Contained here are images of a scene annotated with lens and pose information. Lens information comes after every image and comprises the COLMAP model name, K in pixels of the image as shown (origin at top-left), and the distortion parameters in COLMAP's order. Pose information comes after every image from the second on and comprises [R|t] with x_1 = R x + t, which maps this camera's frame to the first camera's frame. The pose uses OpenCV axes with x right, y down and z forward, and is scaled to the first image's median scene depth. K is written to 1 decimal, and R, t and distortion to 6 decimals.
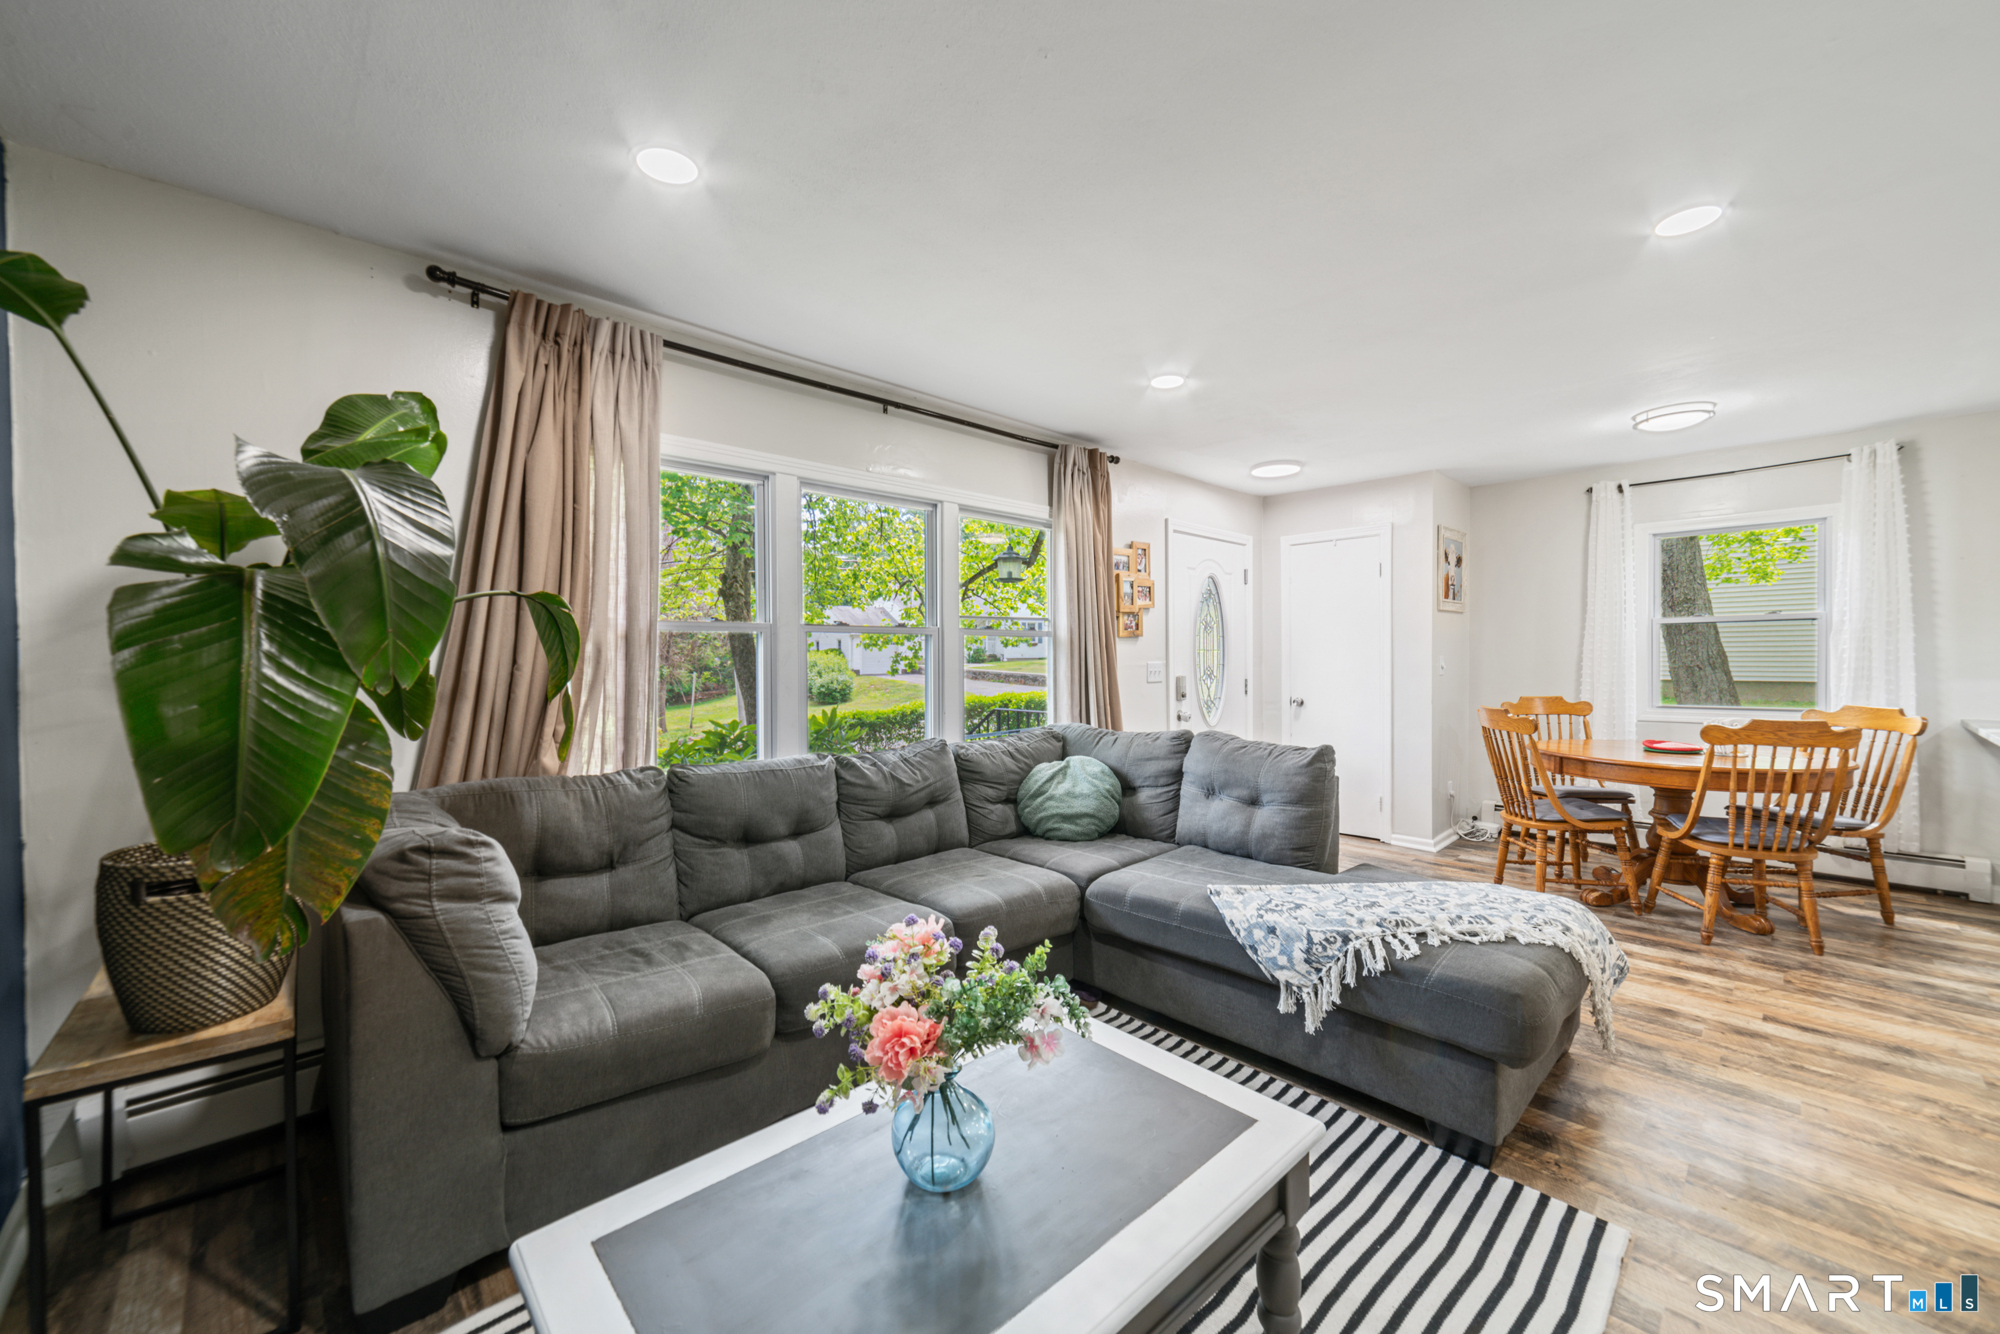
lens RADIAL K [[752.2, 0, 996.1], [0, 752.2, 671.8], [0, 0, 1]] dist [-0.001448, 0.000084]
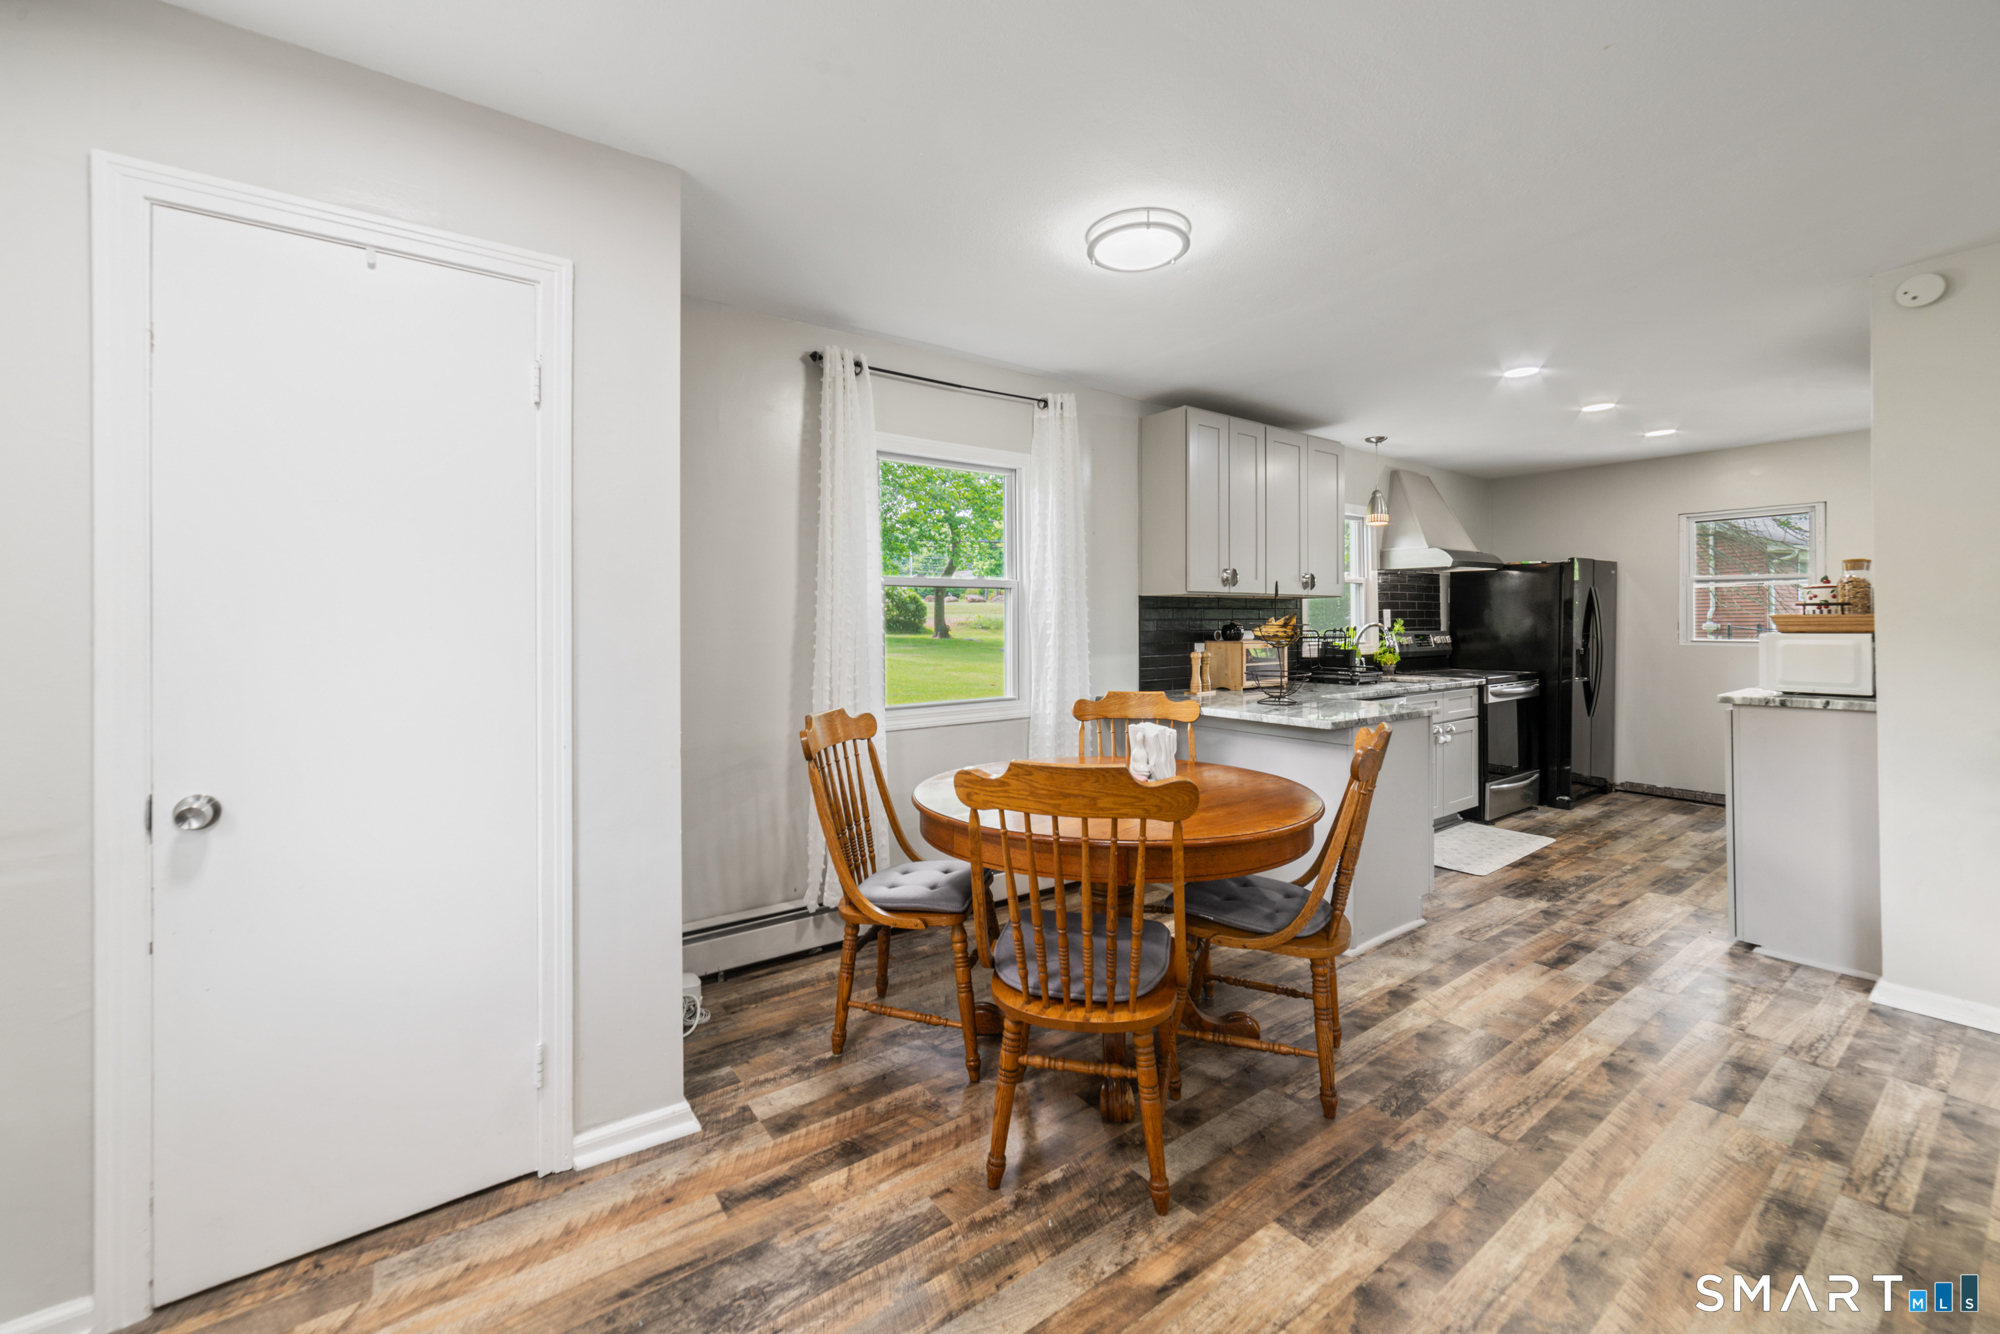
lens RADIAL K [[777.3, 0, 984.3], [0, 777.3, 631.8], [0, 0, 1]] dist [-0.001557, -0.000272]
pose [[0.140744, -0.003759, 0.990039, 0.247138], [0.024863, 0.999691, 0.000261, -0.025725], [-0.989734, 0.024578, 0.140794, 0.988403]]
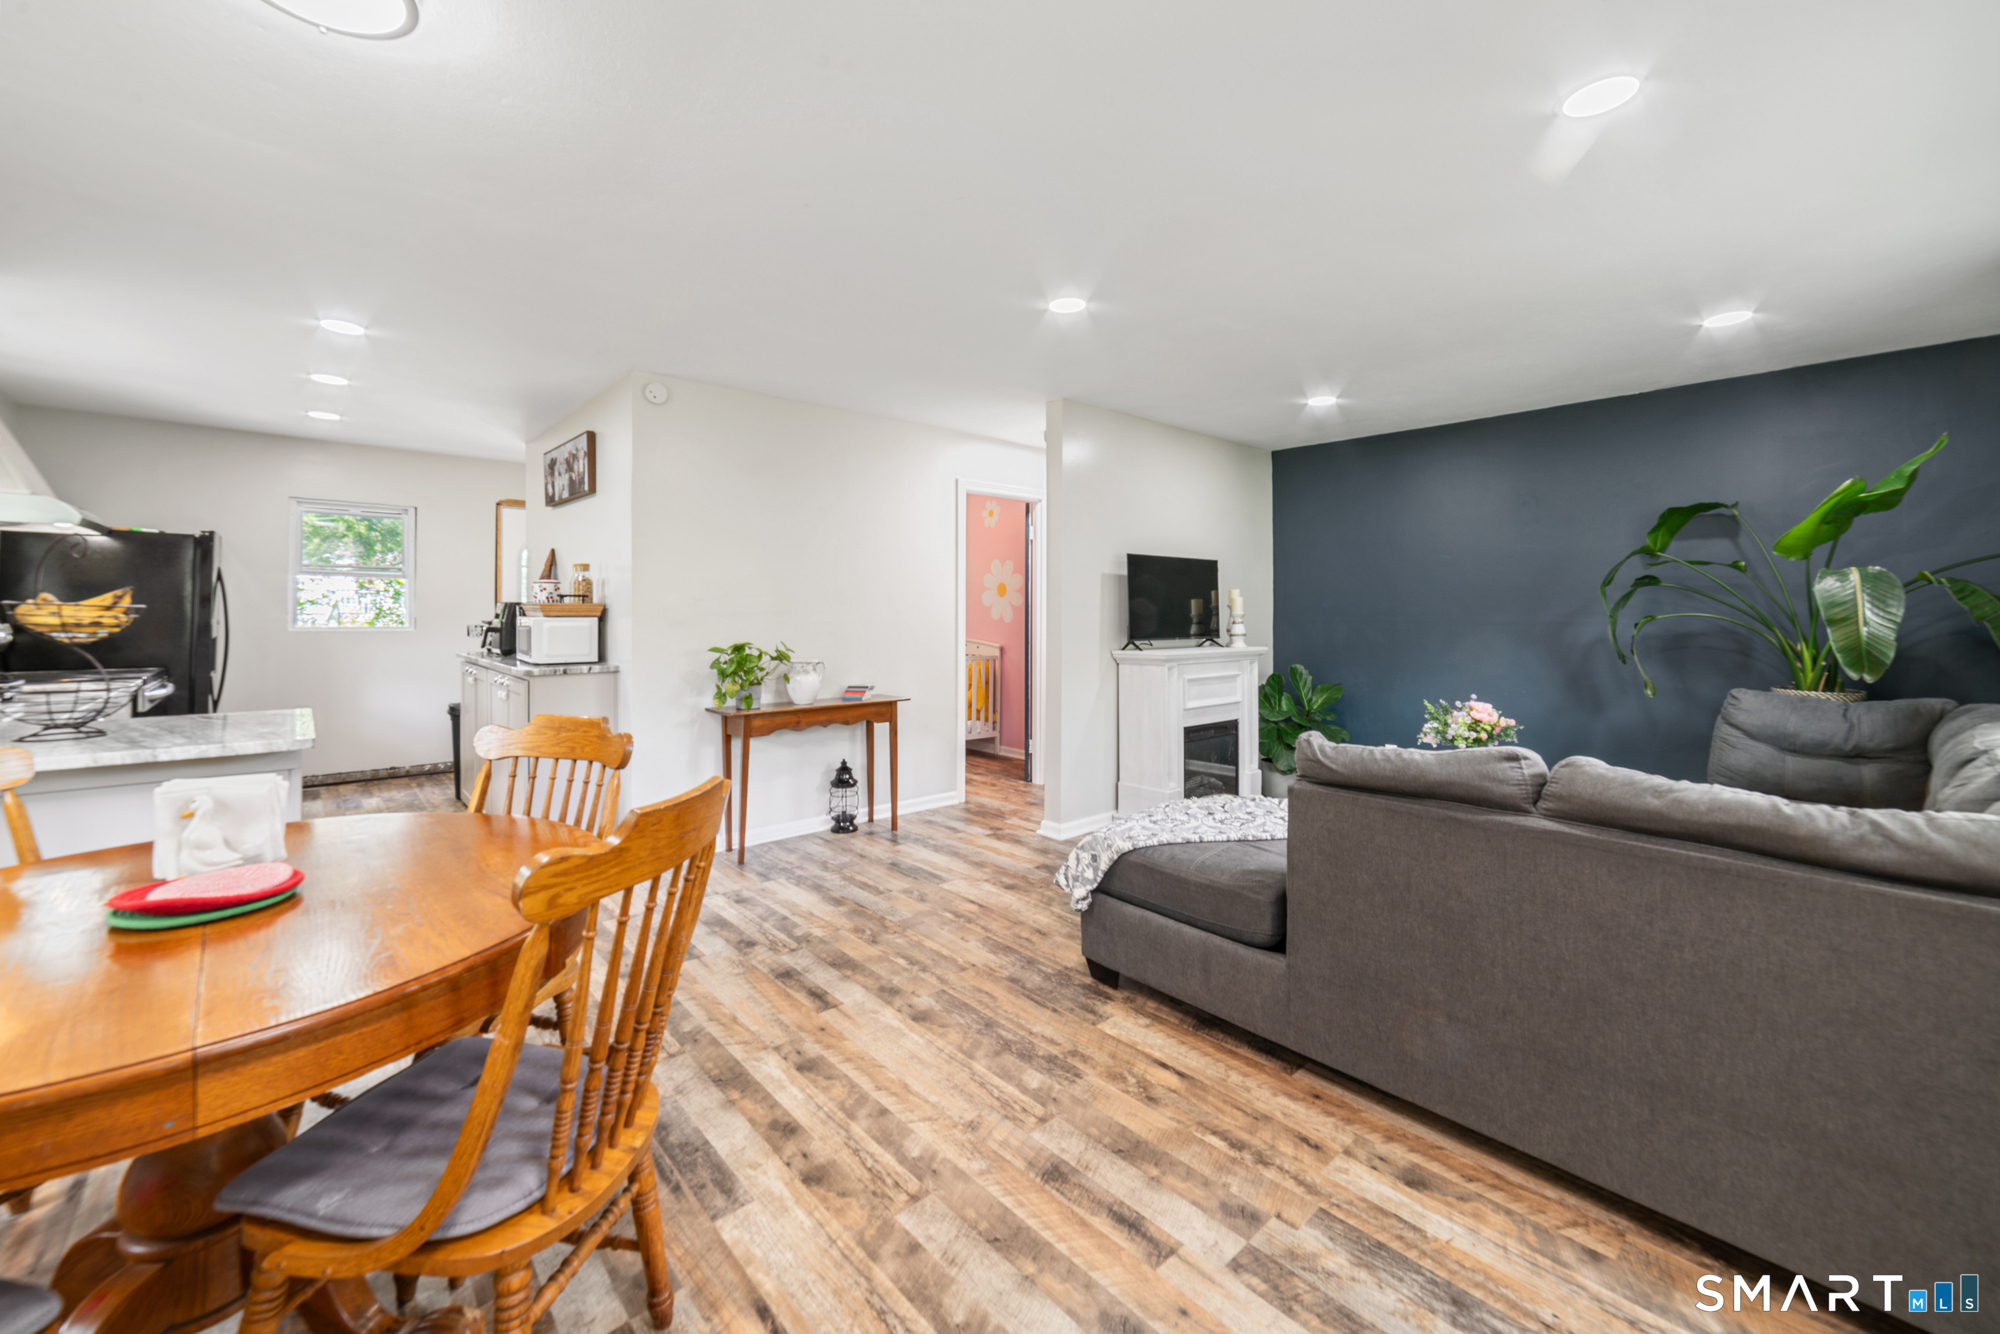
lens RADIAL K [[804.0, 0, 993.3], [0, 804.0, 595.0], [0, 0, 1]] dist [-0.002325, 0.000062]
pose [[-0.999655, 0.001956, 0.026186, 0.532388], [0.001954, 0.999998, -0.000119, -0.031385], [-0.026186, -0.000068, -0.999657, 1.324859]]
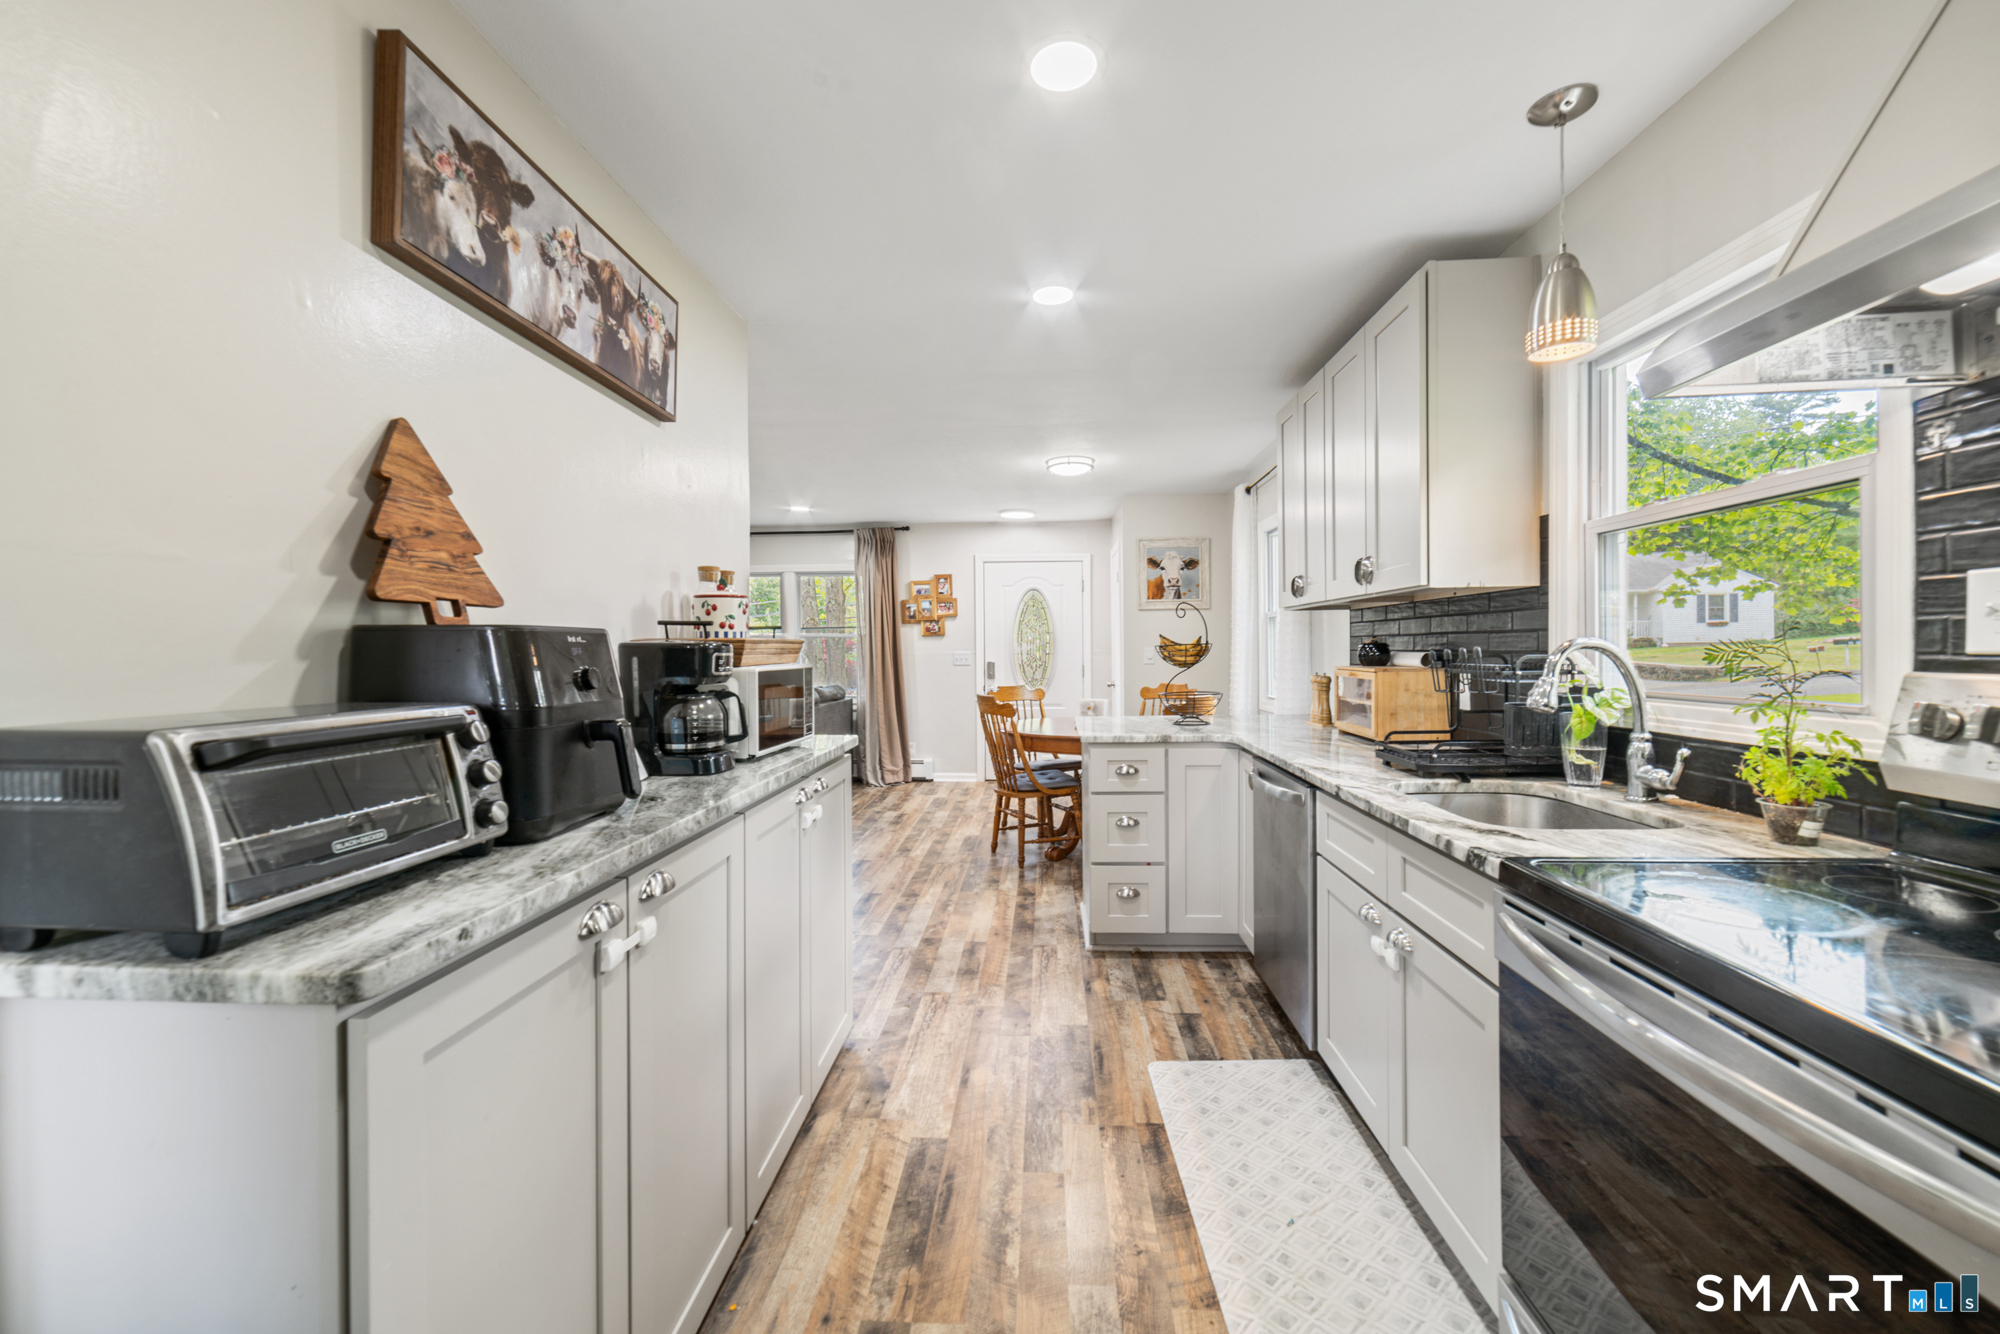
lens RADIAL K [[773.6, 0, 1012.9], [0, 773.6, 650.2], [0, 0, 1]] dist [-0.096739, 0.000171]
pose [[0.701041, 0.001389, -0.713119, 1.691288], [-0.009312, 0.999931, -0.007206, -0.008680], [0.713060, 0.011692, 0.701006, -0.001377]]
